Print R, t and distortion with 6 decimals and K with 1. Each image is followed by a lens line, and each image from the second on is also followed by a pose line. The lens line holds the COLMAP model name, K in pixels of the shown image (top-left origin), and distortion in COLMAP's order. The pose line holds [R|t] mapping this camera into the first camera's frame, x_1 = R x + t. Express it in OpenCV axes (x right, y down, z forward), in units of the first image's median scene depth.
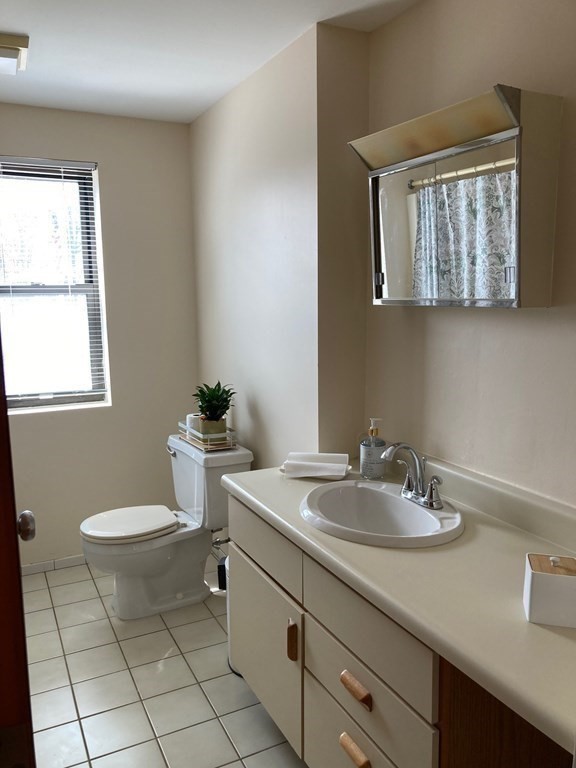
lens RADIAL K [[619.5, 0, 284.1], [0, 619.5, 398.9], [0, 0, 1]] dist [0.063710, -0.105783]
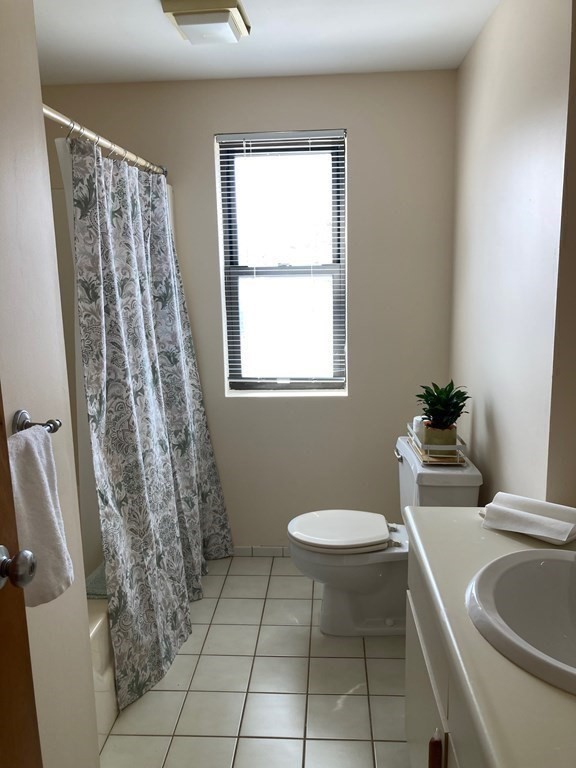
lens RADIAL K [[619.5, 0, 284.1], [0, 619.5, 398.9], [0, 0, 1]] dist [0.063710, -0.105783]
pose [[0.867492, 0.093243, -0.488634, 0.101639], [-0.075350, 0.995572, 0.056207, -0.033212], [0.491711, -0.011941, 0.870676, 0.168254]]
